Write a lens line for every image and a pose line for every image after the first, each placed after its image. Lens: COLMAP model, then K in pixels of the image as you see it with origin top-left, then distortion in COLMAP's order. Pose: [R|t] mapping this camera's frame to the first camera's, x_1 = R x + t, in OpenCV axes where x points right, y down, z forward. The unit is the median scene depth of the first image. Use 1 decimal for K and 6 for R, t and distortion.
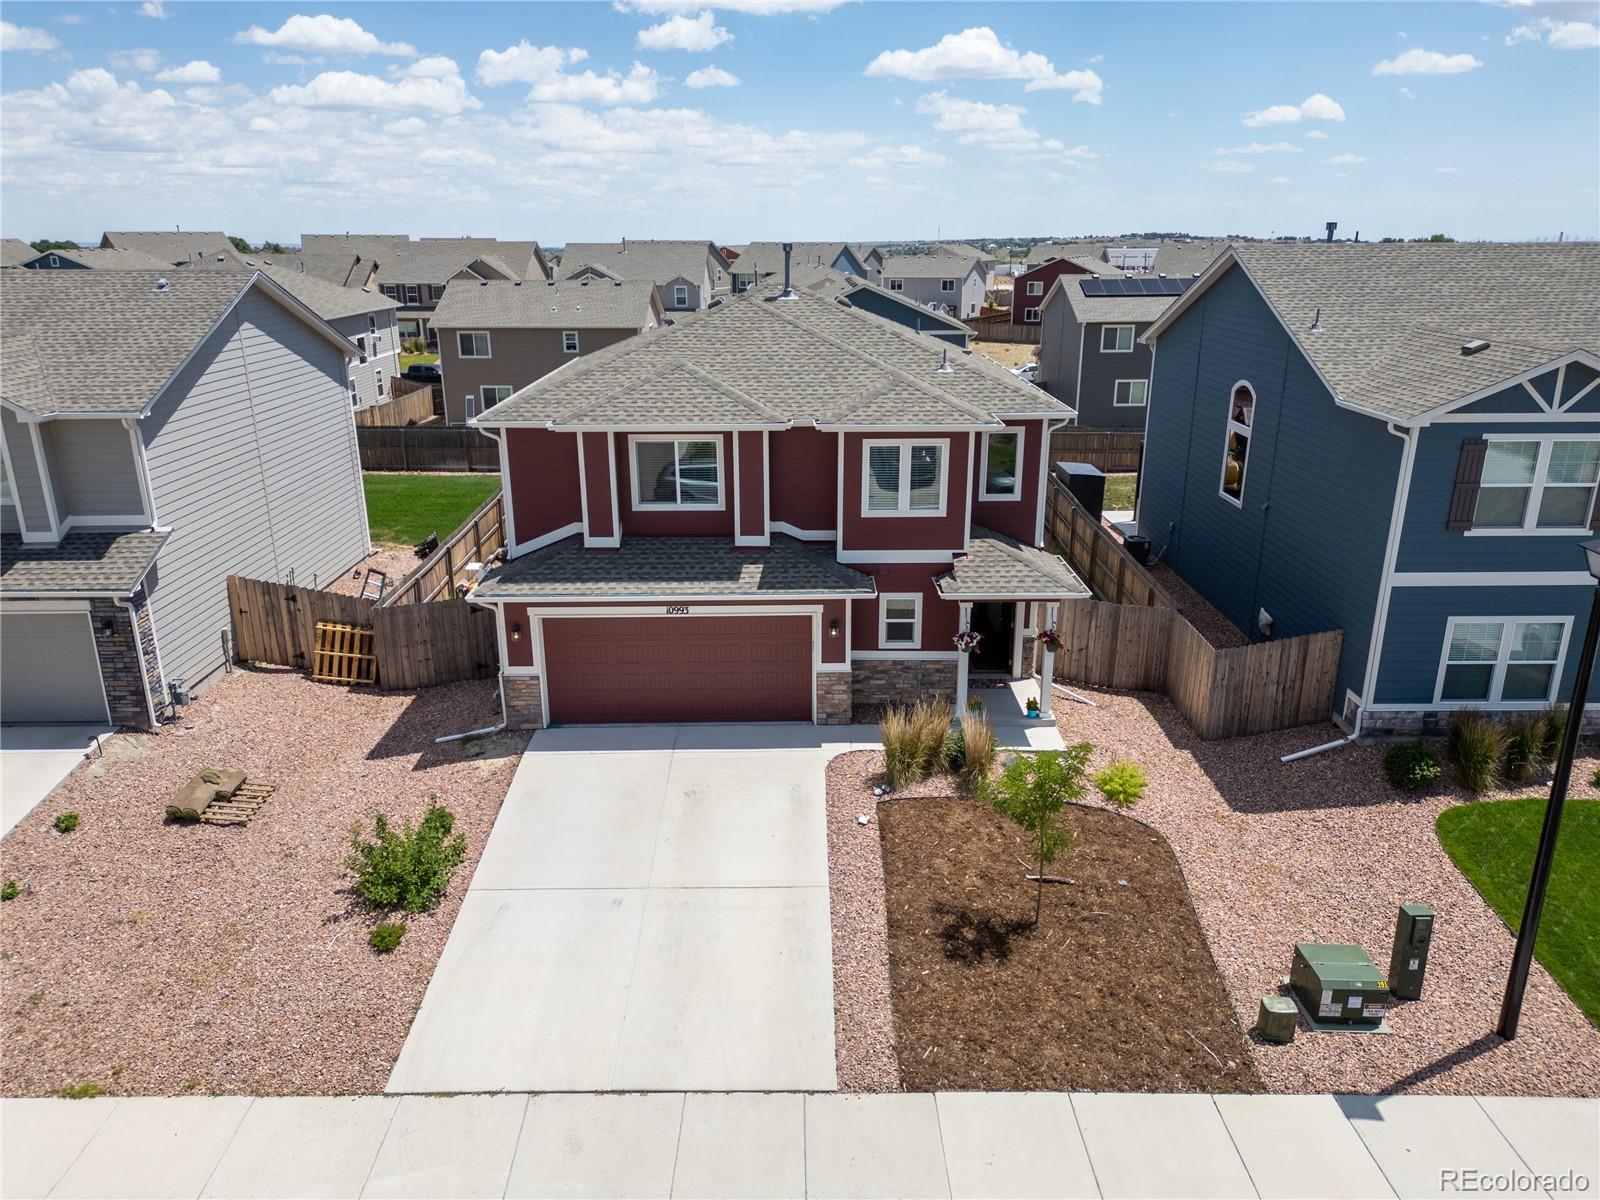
lens RADIAL K [[1120.0, 0, 800.0], [0, 1120.0, 600.0], [0, 0, 1]] dist [0.065412, -0.057280]
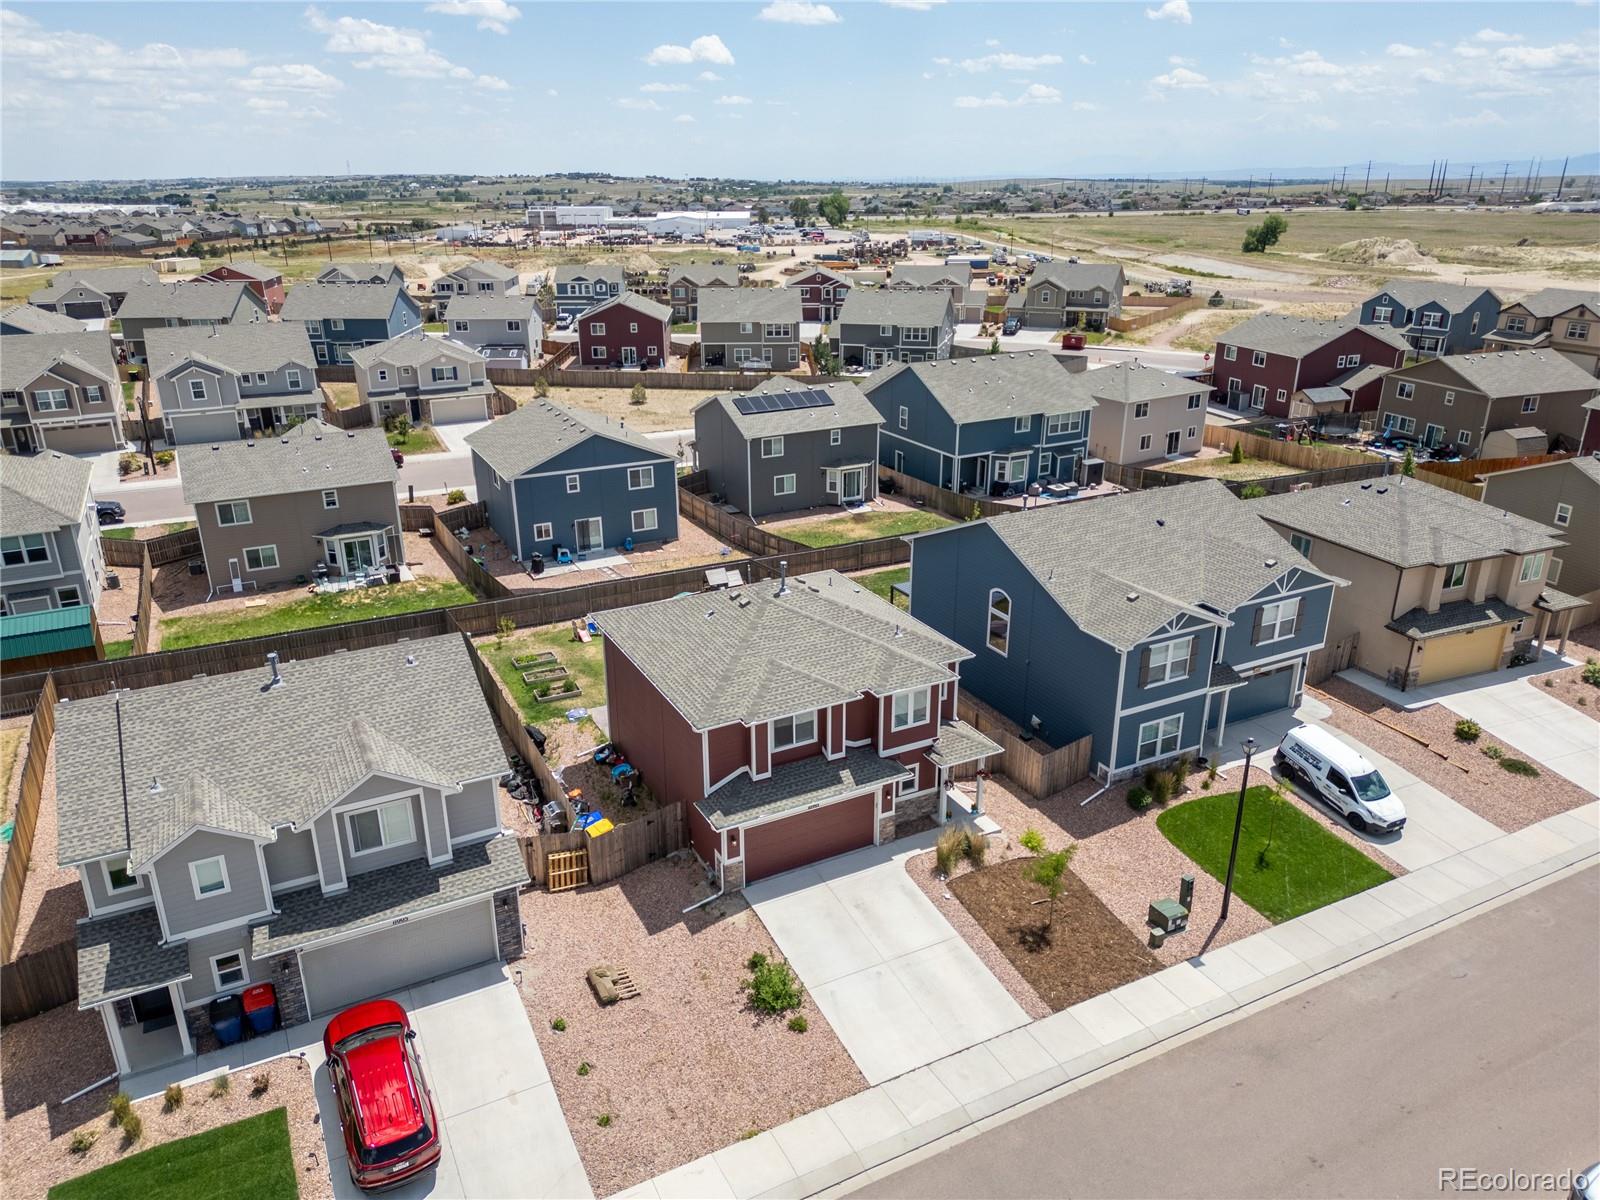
lens RADIAL K [[1120.0, 0, 800.0], [0, 1120.0, 600.0], [0, 0, 1]] dist [0.065412, -0.057280]
pose [[0.889566, -0.163075, 0.426707, -0.843651], [0.141400, 0.986530, 0.082242, -0.469063], [-0.434371, -0.012824, 0.900643, -0.611972]]
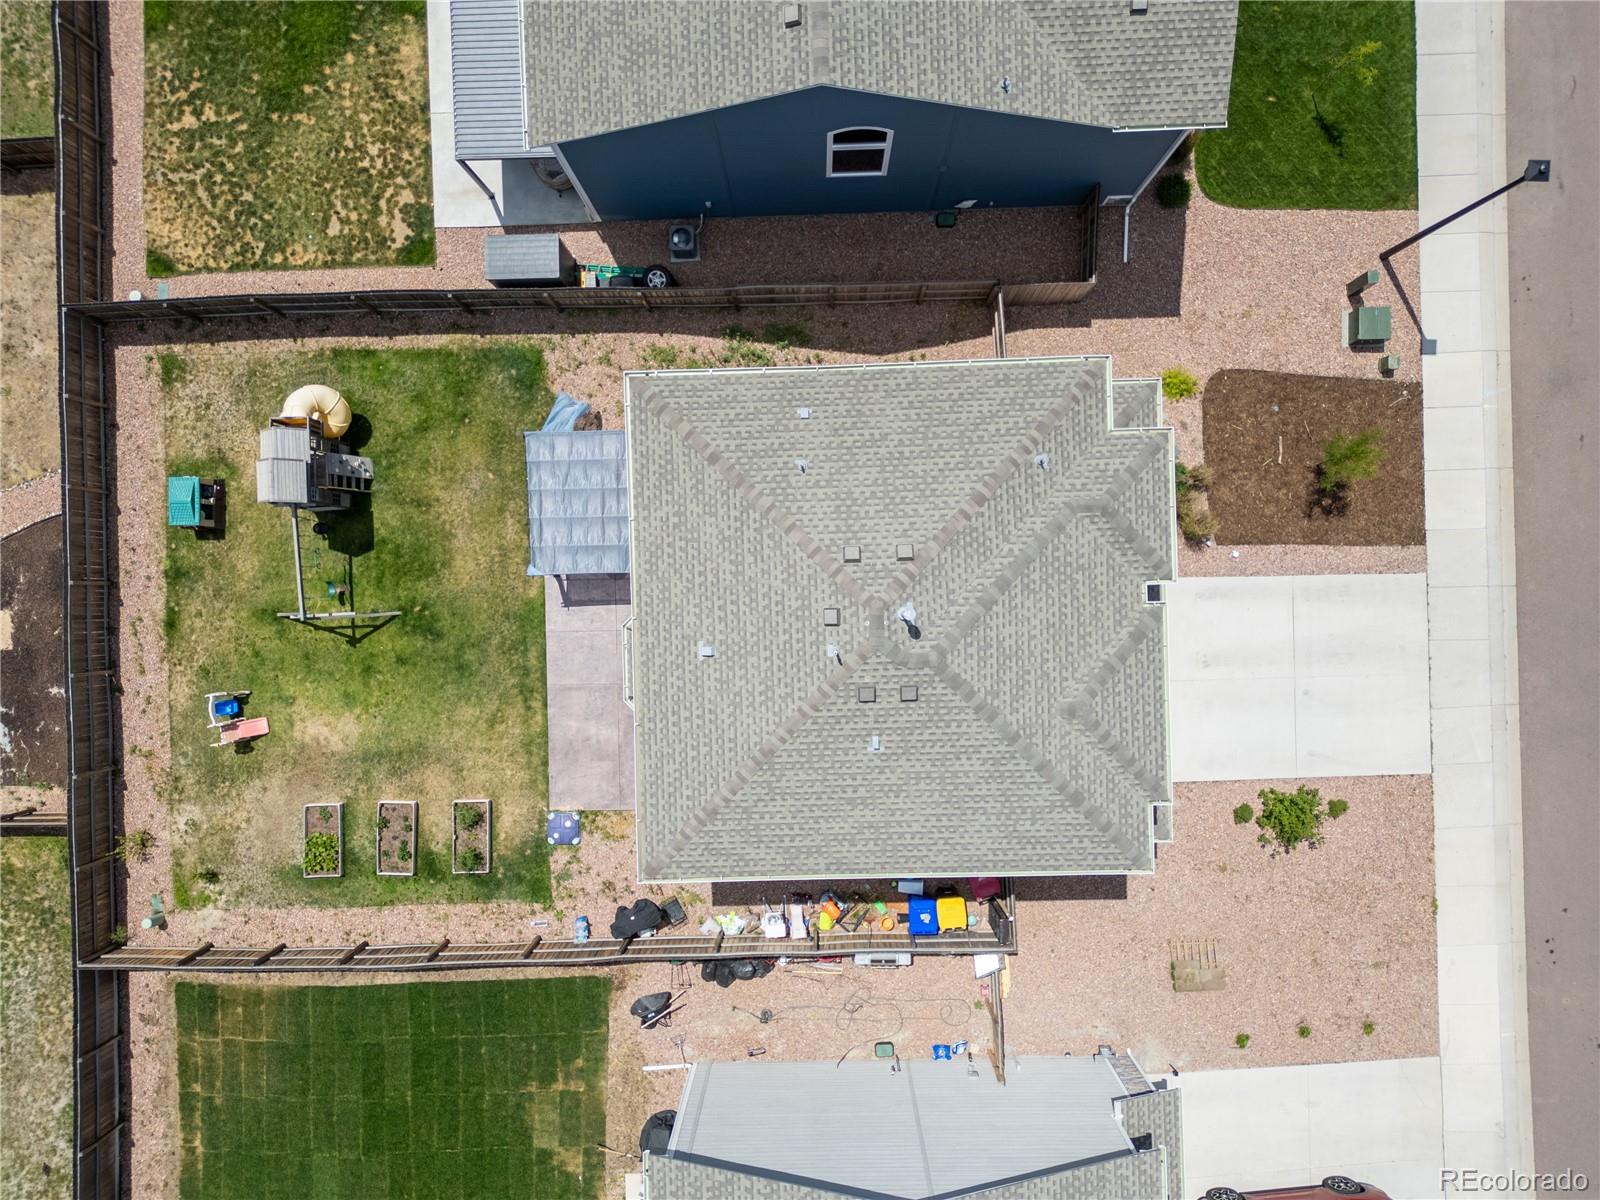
lens RADIAL K [[1120.0, 0, 800.0], [0, 1120.0, 600.0], [0, 0, 1]] dist [0.065412, -0.057280]
pose [[-0.018296, -0.999833, -0.000312, 0.001821], [0.326075, -0.006261, 0.945323, -1.385864], [-0.945167, 0.017194, 0.326135, 0.946282]]
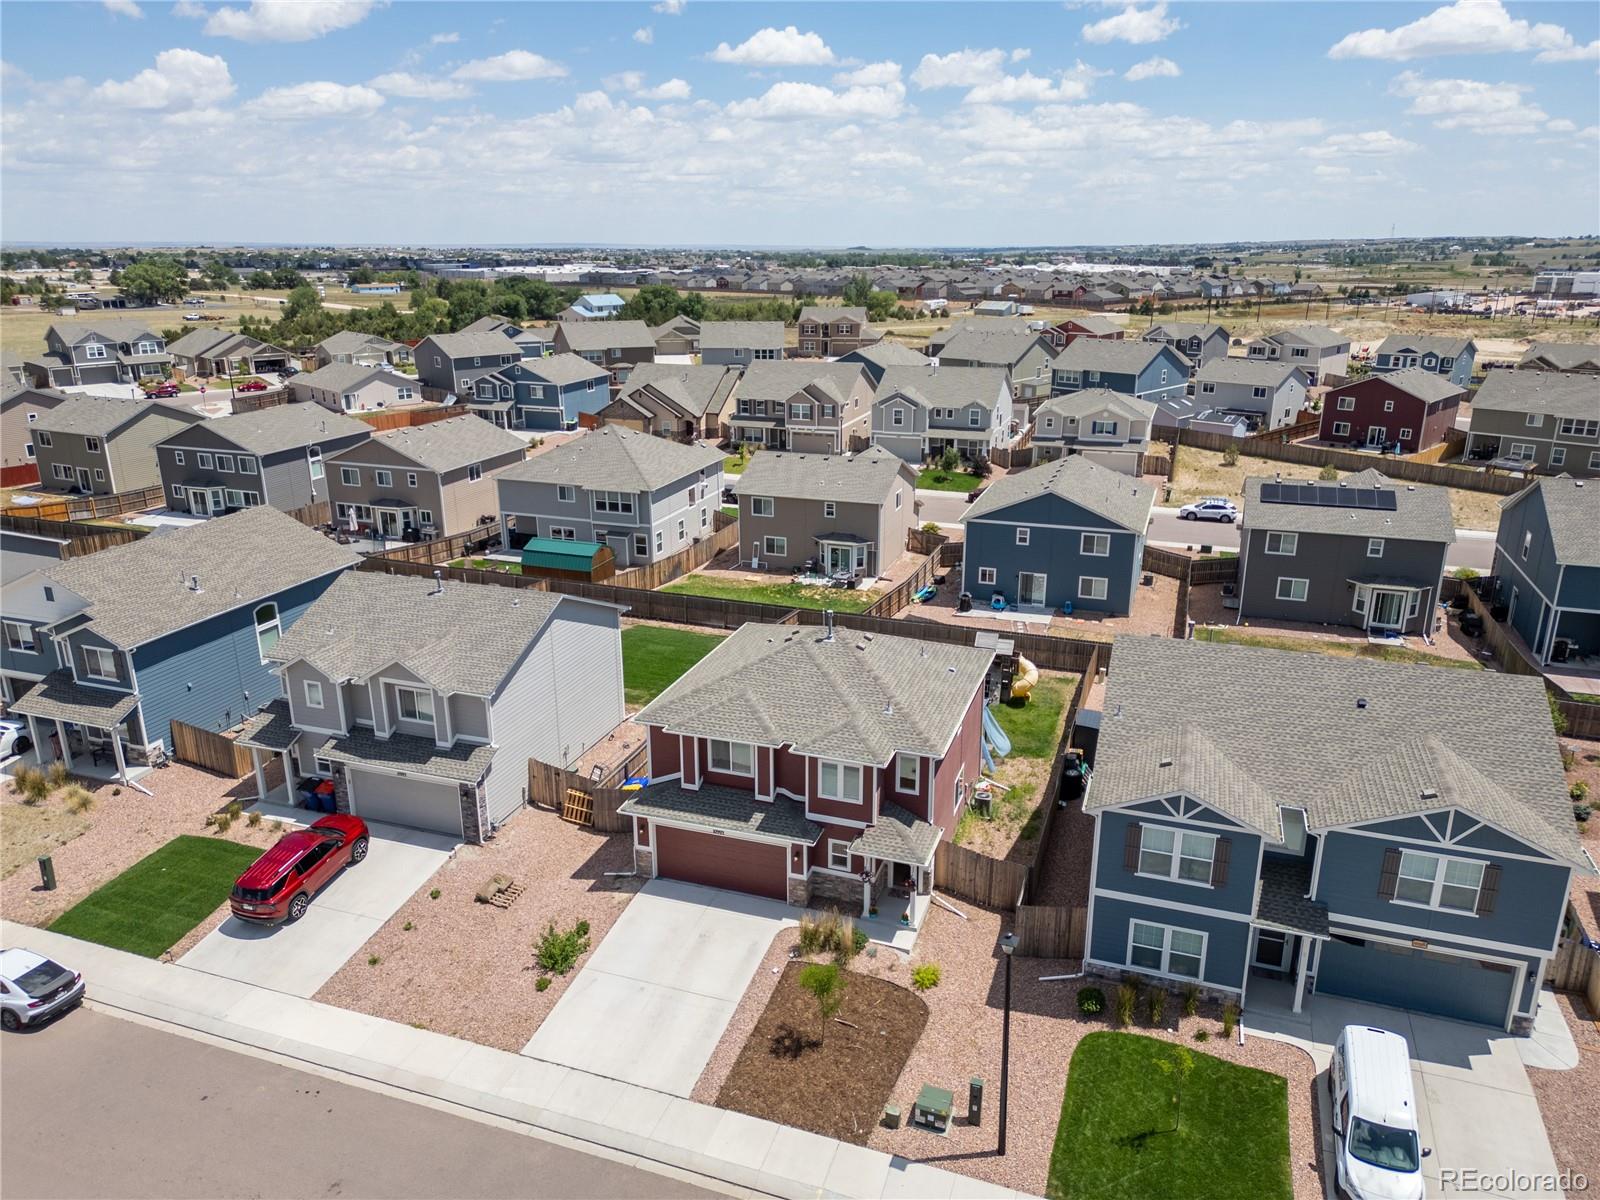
lens RADIAL K [[1120.0, 0, 800.0], [0, 1120.0, 600.0], [0, 0, 1]] dist [0.065412, -0.057280]
pose [[0.941079, 0.104083, -0.321771, 0.584664], [-0.104031, 0.994422, 0.017408, -0.425381], [0.321788, 0.017092, 0.946657, -0.749269]]
